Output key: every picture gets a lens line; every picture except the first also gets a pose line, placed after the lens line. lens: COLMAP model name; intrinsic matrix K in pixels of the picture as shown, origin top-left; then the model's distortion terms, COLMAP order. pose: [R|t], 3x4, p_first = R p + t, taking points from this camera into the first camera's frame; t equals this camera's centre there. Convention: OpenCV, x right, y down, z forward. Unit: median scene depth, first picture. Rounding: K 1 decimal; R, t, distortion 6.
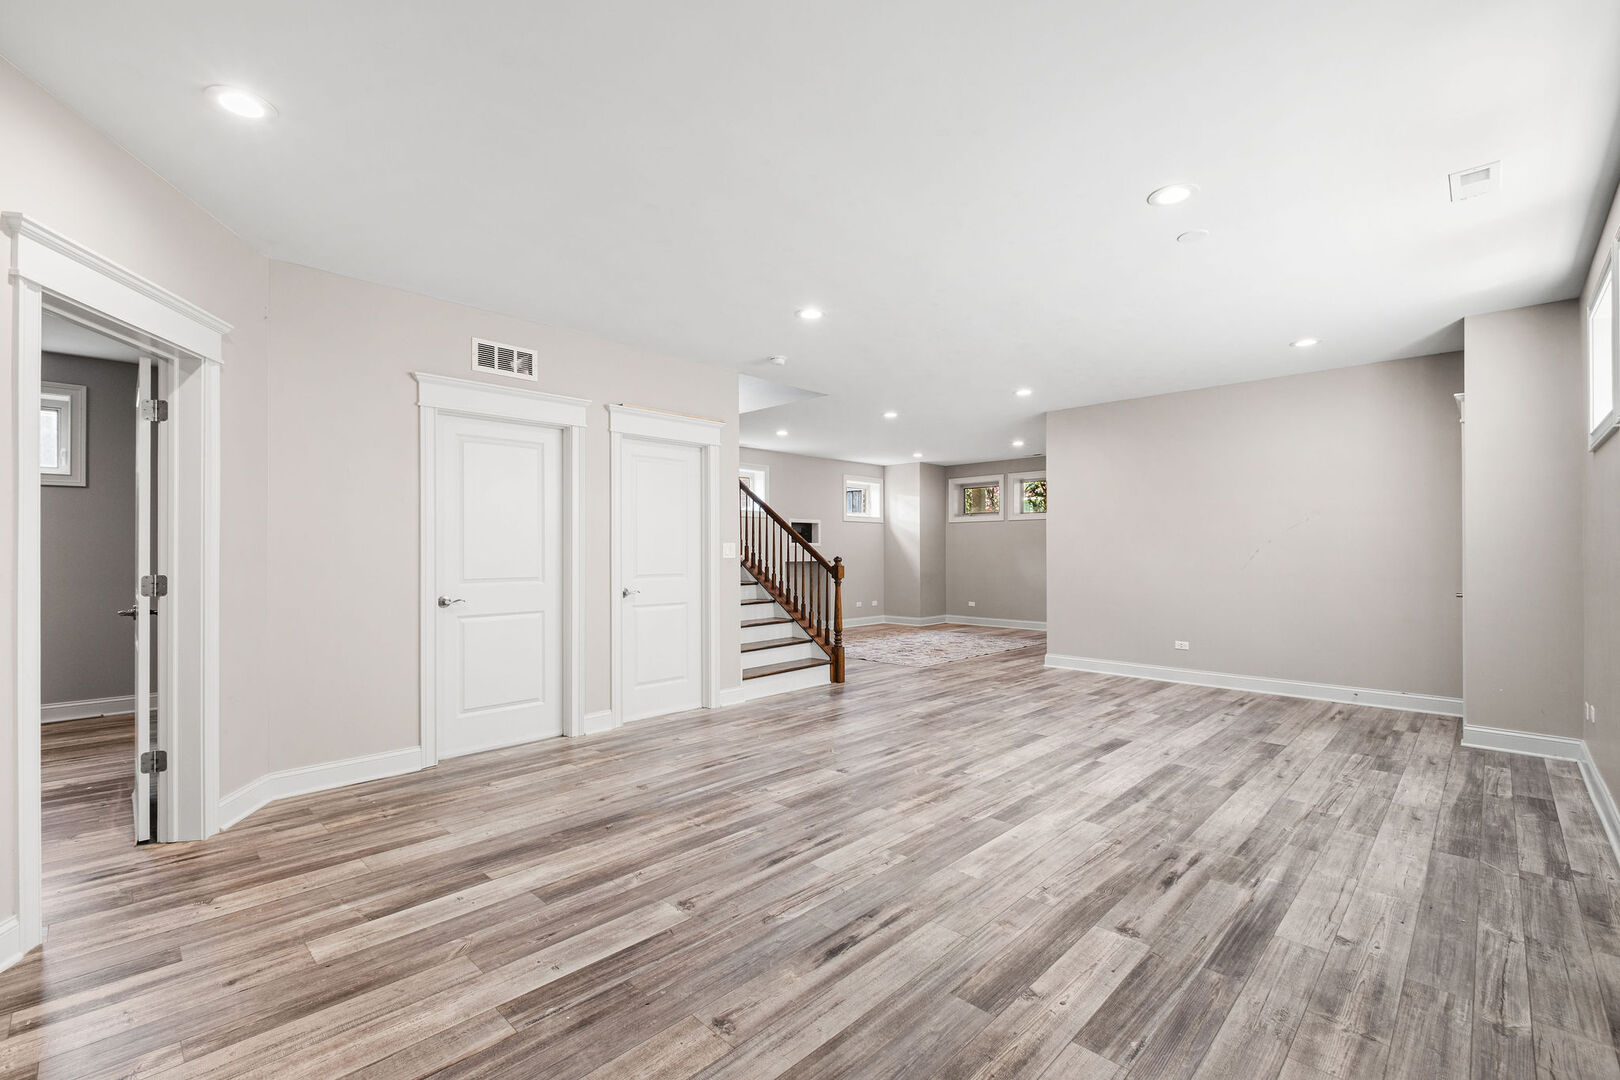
lens RADIAL K [[716.9, 0, 803.8], [0, 716.9, 548.5], [0, 0, 1]] dist [-0.001529, 0.000189]
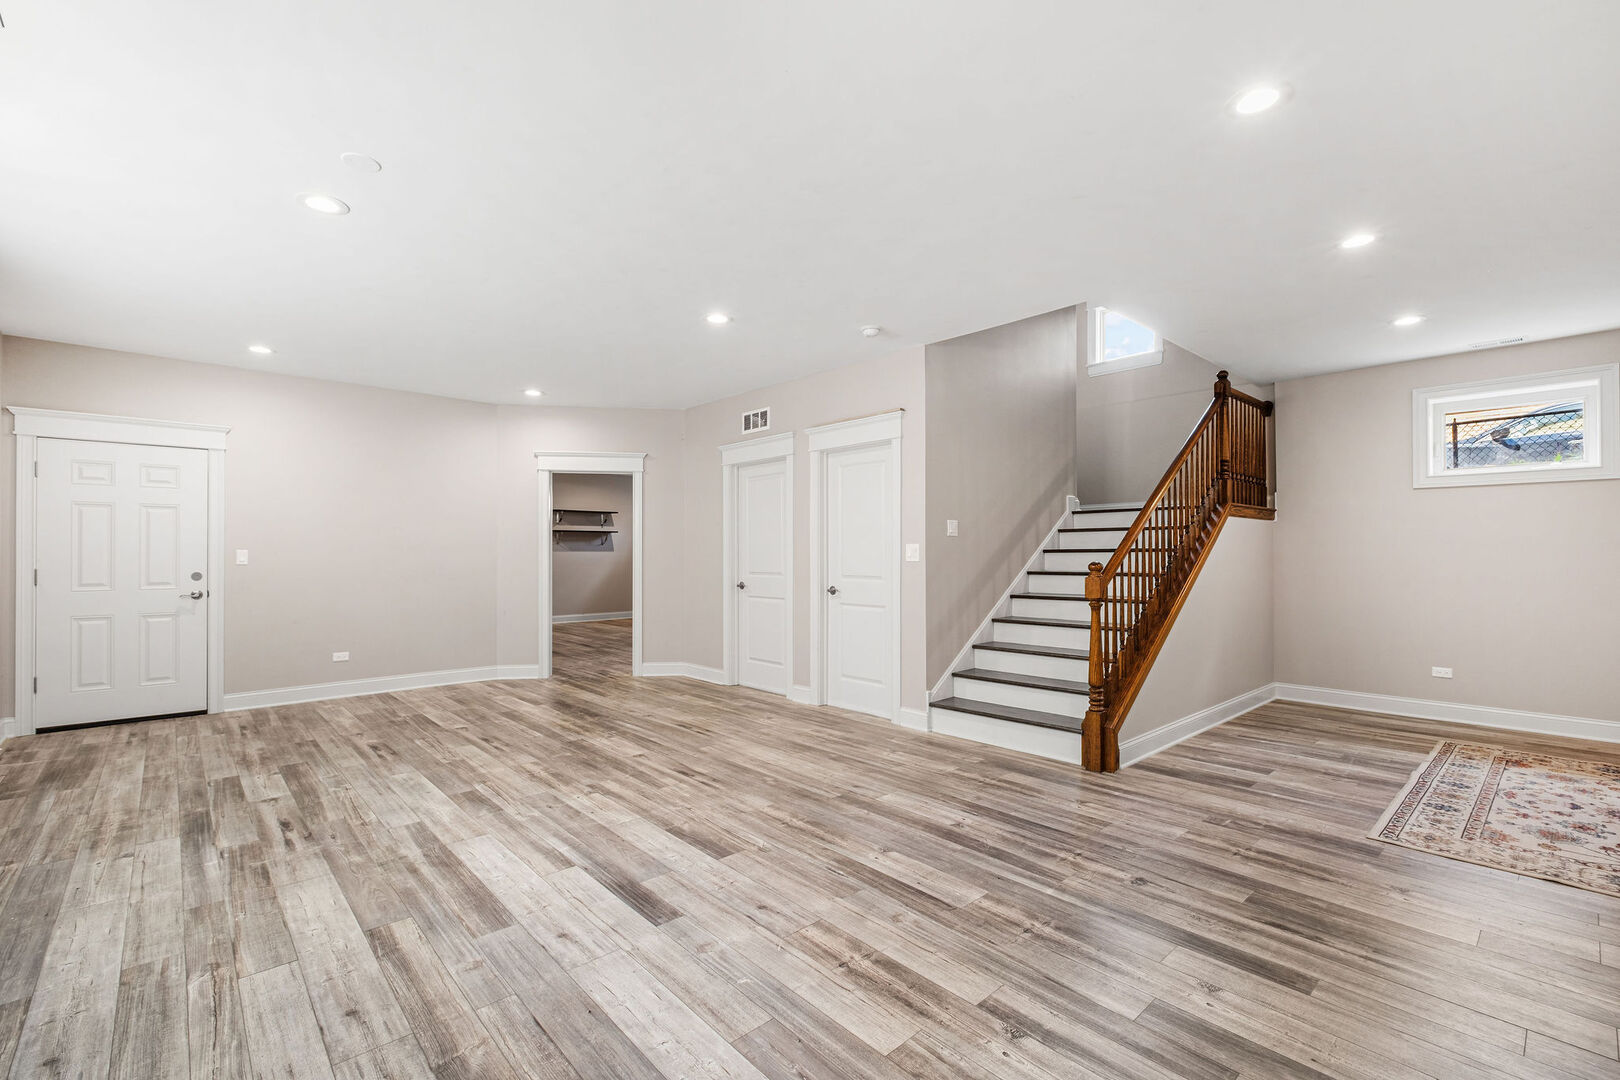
lens RADIAL K [[716.9, 0, 803.8], [0, 716.9, 548.5], [0, 0, 1]] dist [-0.001529, 0.000189]
pose [[-0.078682, -0.004596, -0.996889, 1.261221], [0.006970, 0.999962, -0.005160, 0.002251], [0.996875, -0.007354, -0.078647, 1.503534]]
